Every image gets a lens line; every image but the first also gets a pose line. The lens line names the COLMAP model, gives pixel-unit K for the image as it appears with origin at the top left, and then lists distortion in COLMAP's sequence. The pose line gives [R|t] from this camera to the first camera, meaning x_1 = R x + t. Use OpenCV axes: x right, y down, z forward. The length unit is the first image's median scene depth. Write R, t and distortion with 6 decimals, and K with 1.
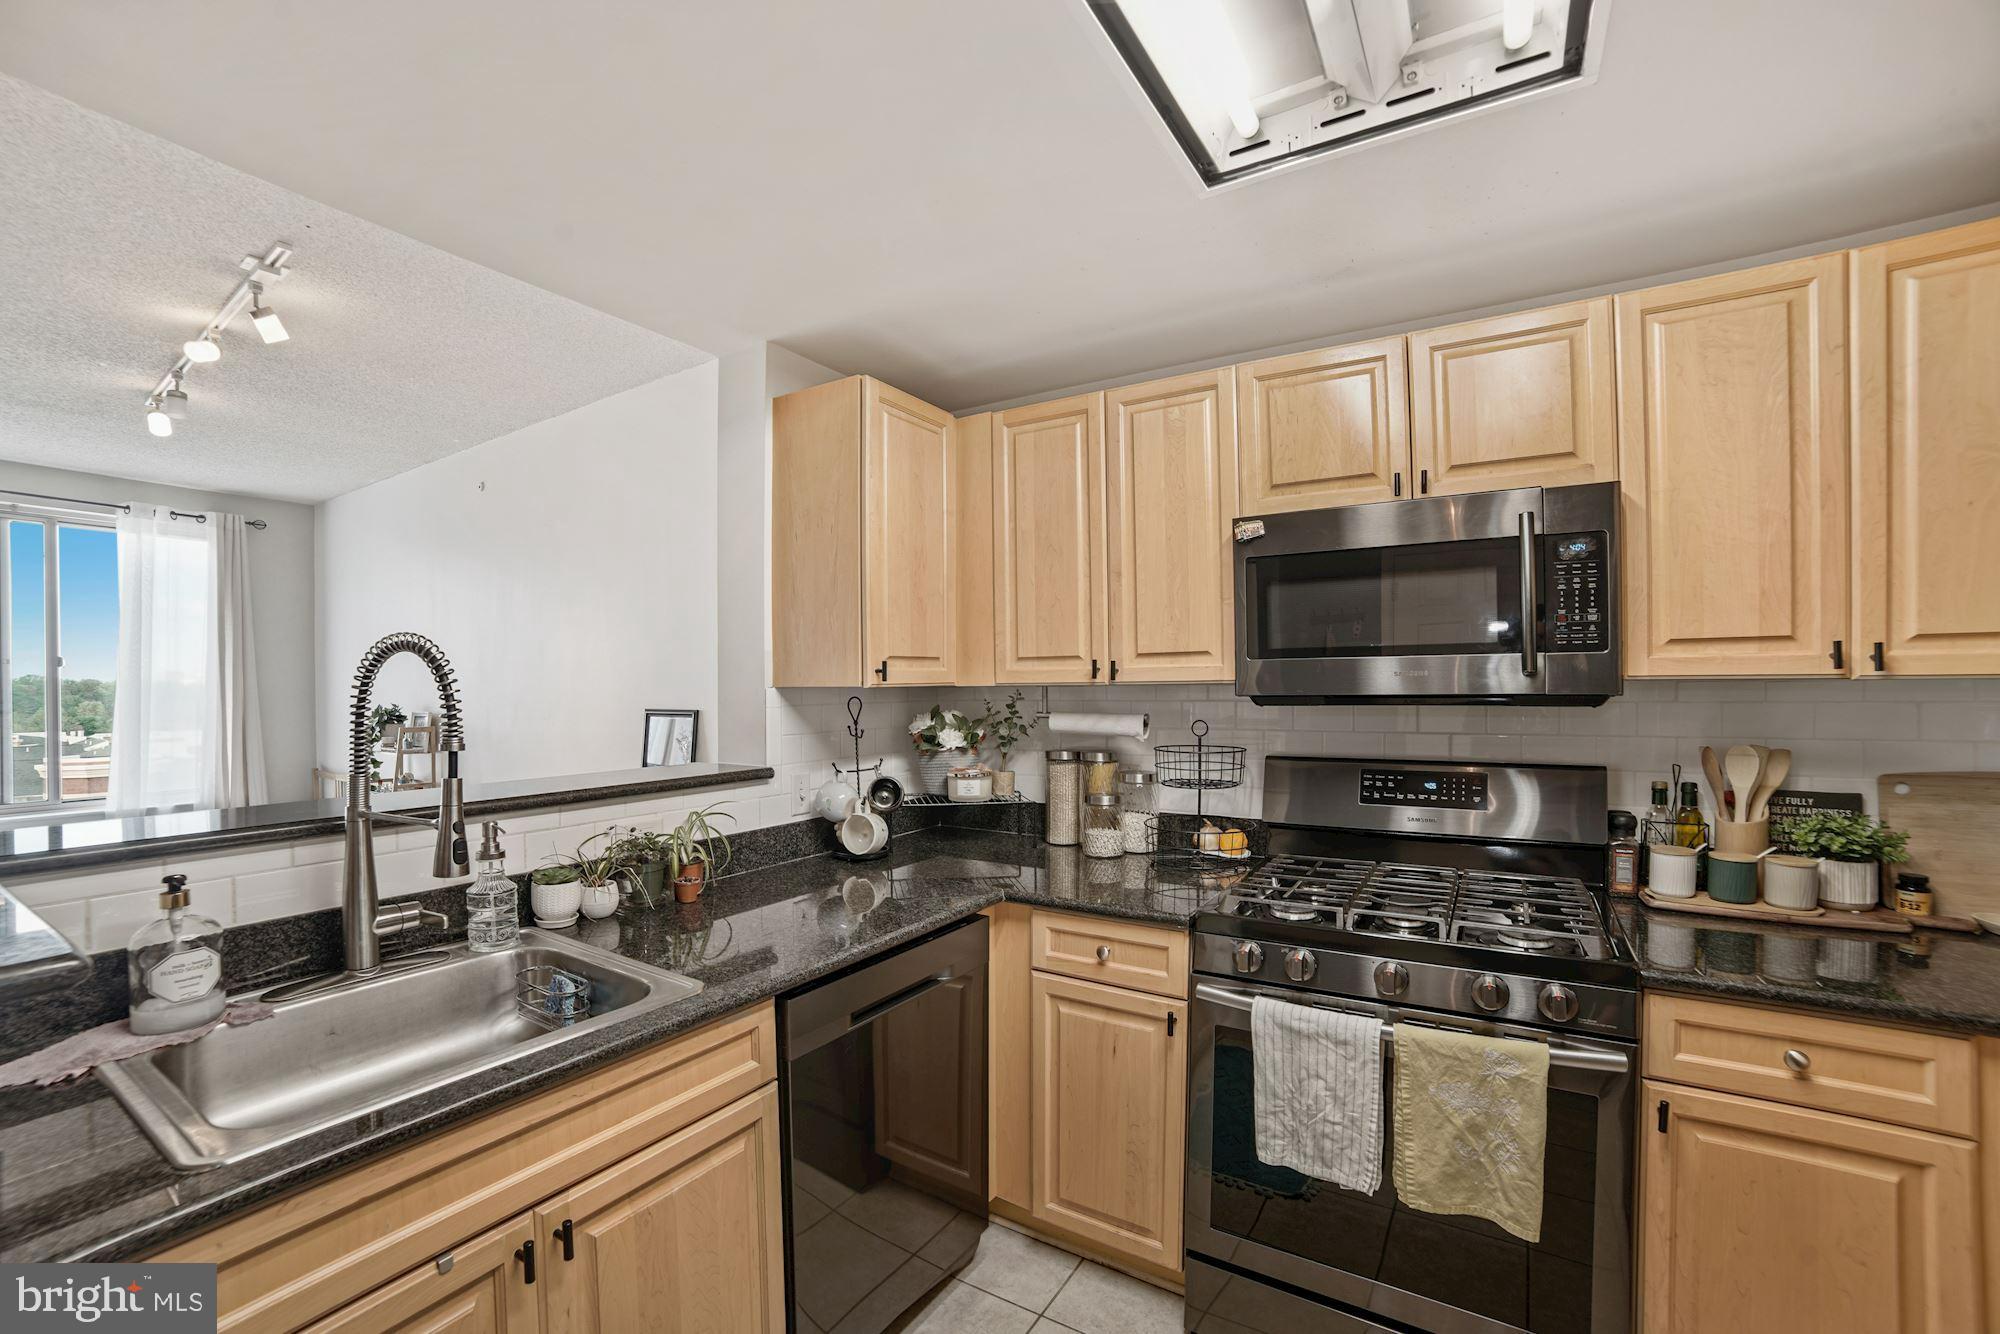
lens RADIAL K [[833.4, 0, 1004.3], [0, 833.4, 689.9], [0, 0, 1]] dist [-0.106787, 0.037638]
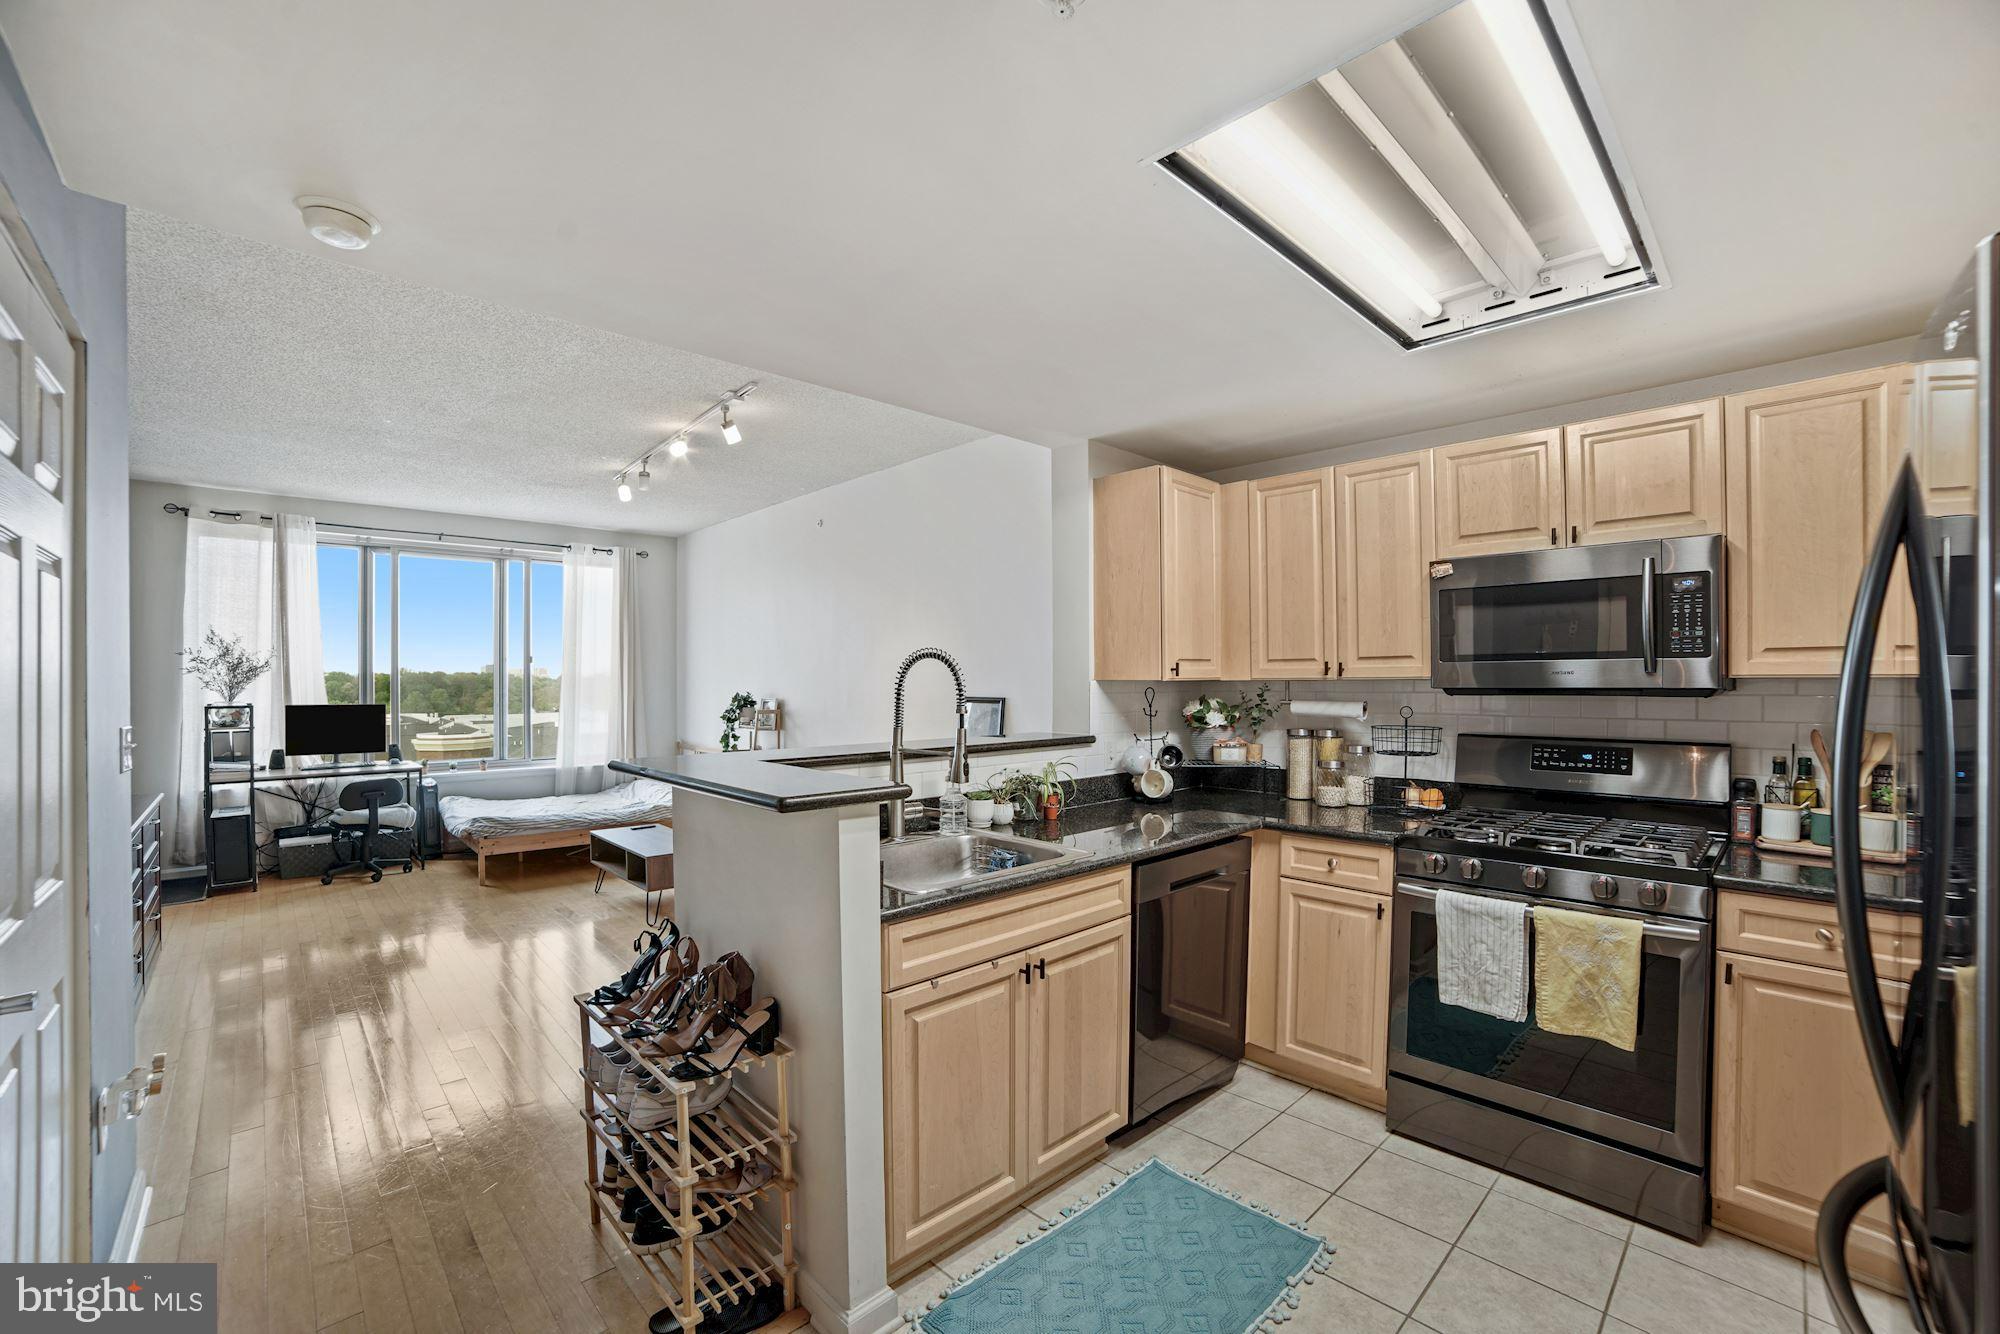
lens RADIAL K [[832.0, 0, 1006.9], [0, 832.0, 682.2], [0, 0, 1]] dist [-0.108351, 0.040475]
pose [[0.969076, 0.006077, -0.246689, -0.088606], [-0.006835, 0.999974, -0.002214, 0.005905], [0.246669, 0.003832, 0.969092, -0.567180]]
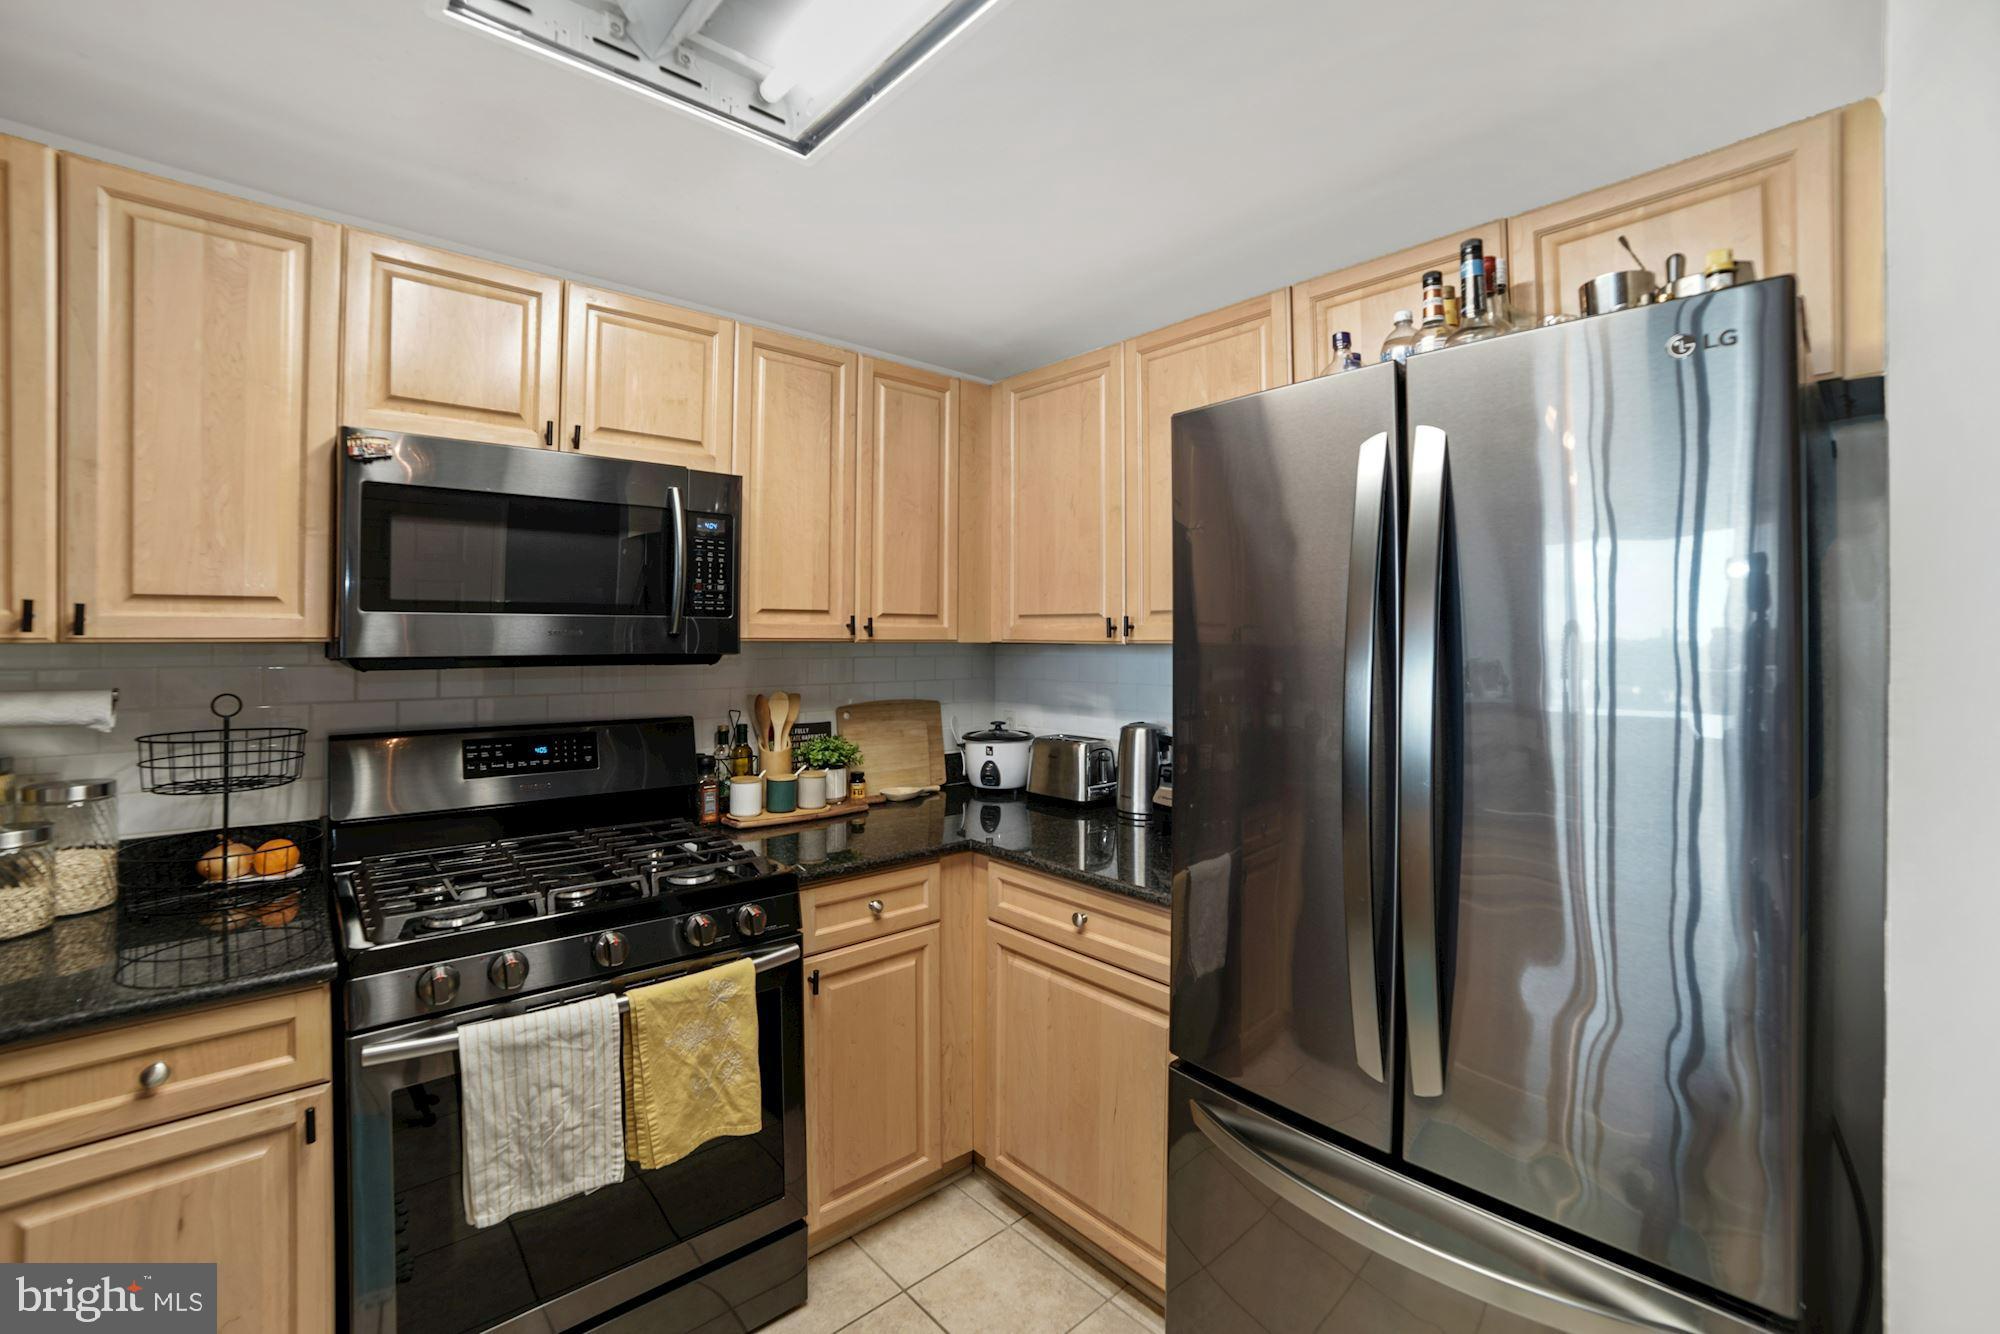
lens RADIAL K [[848.2, 0, 997.1], [0, 848.2, 627.6], [0, 0, 1]] dist [-0.090190, 0.031137]
pose [[0.288565, 0.021507, 0.957219, -0.288984], [0.002465, 0.999728, -0.023205, -0.002642], [-0.957457, 0.009056, 0.288434, 0.228629]]
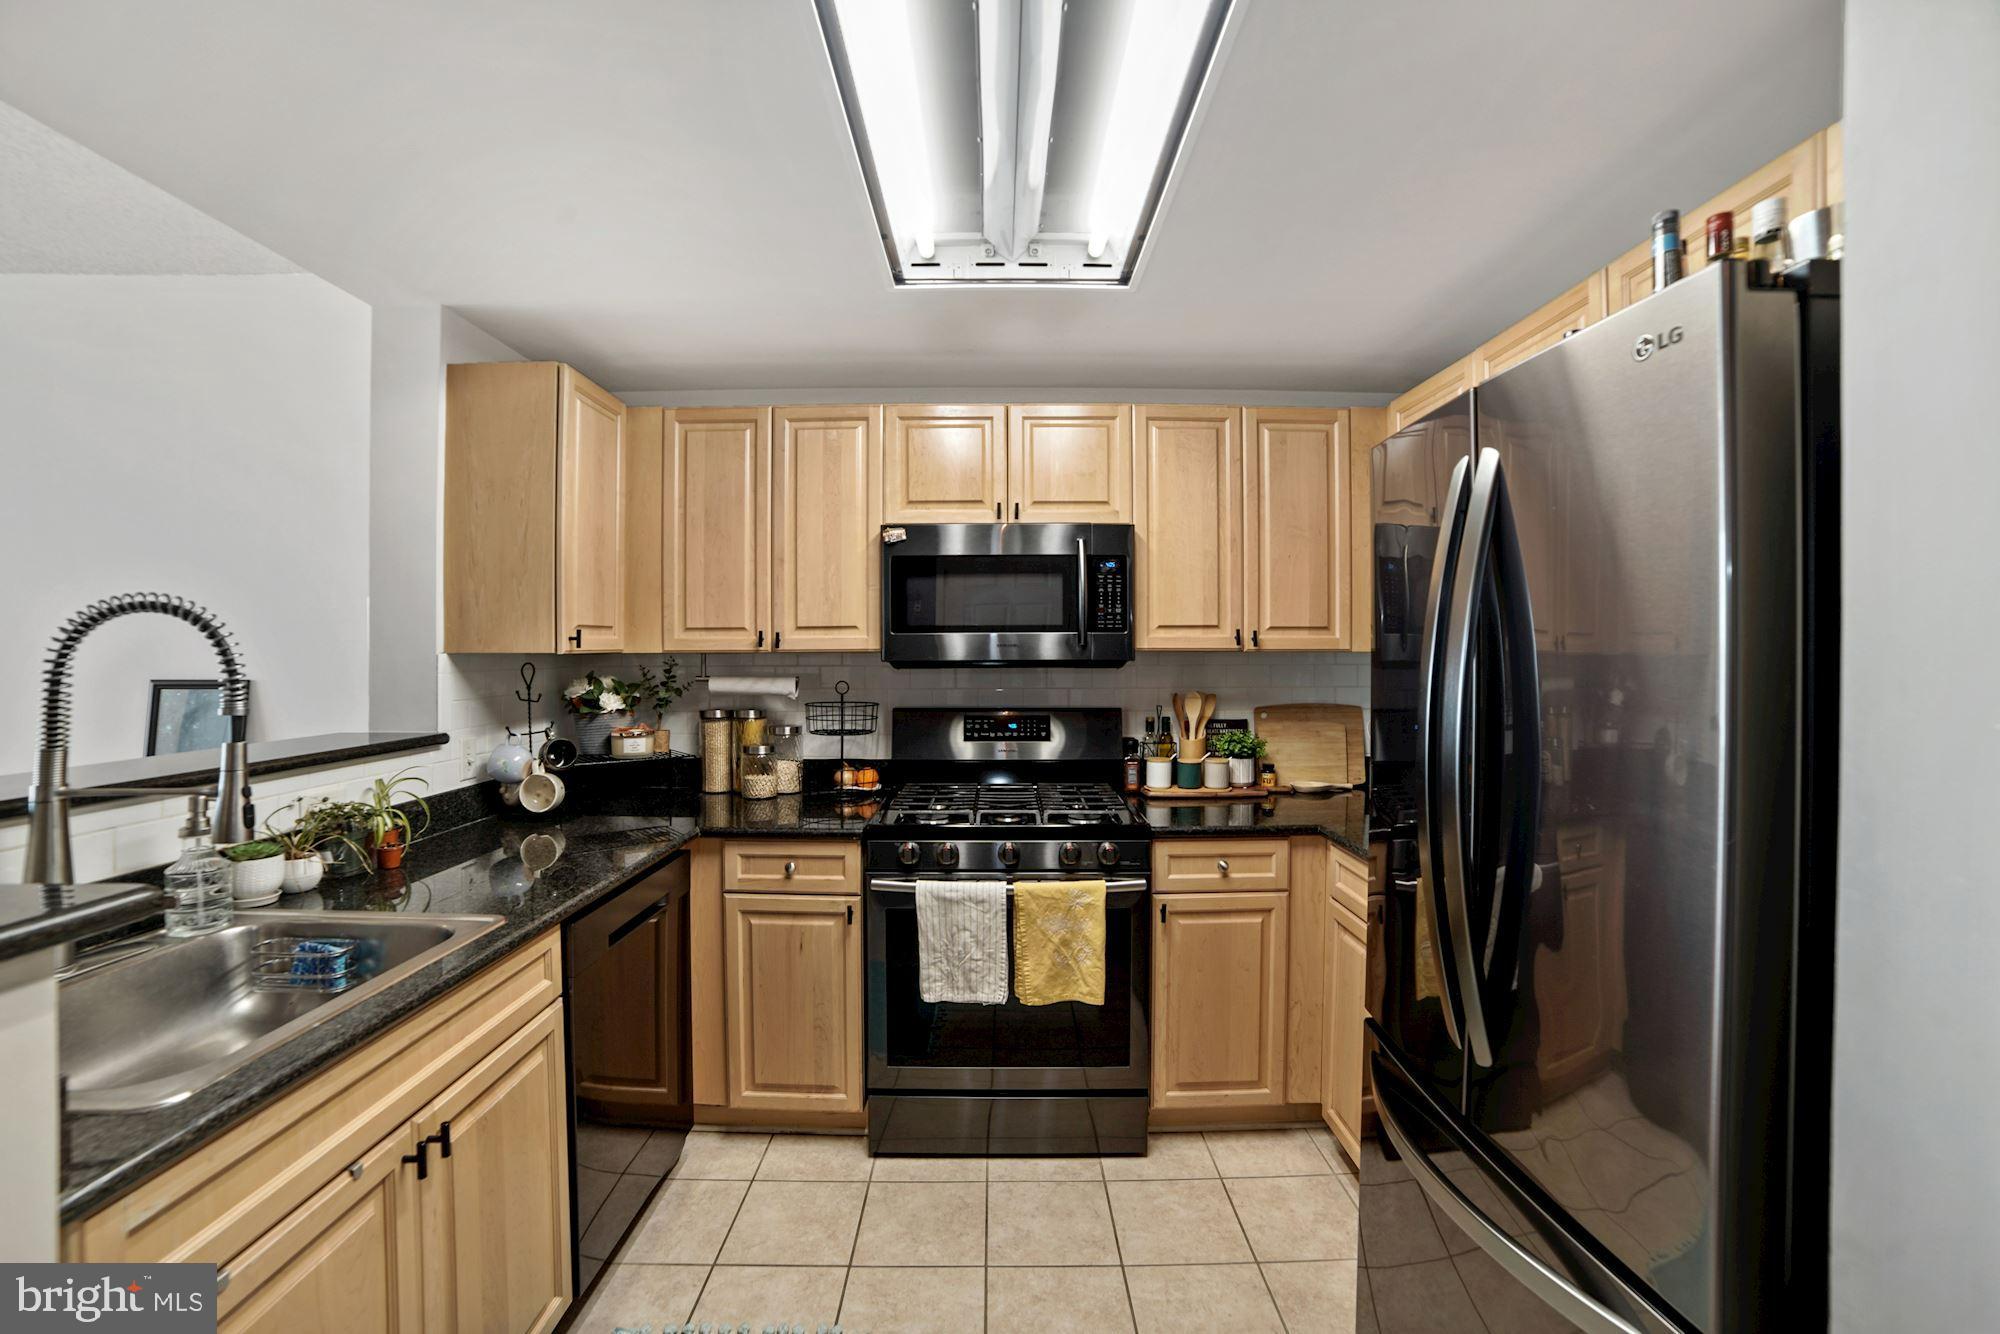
lens RADIAL K [[832.7, 0, 1001.1], [0, 832.7, 650.7], [0, 0, 1]] dist [-0.091012, 0.030753]
pose [[0.848673, 0.006025, 0.528884, -0.282033], [-0.001555, 0.999959, -0.008897, 0.002113], [-0.528916, 0.006728, 0.848647, -0.233337]]
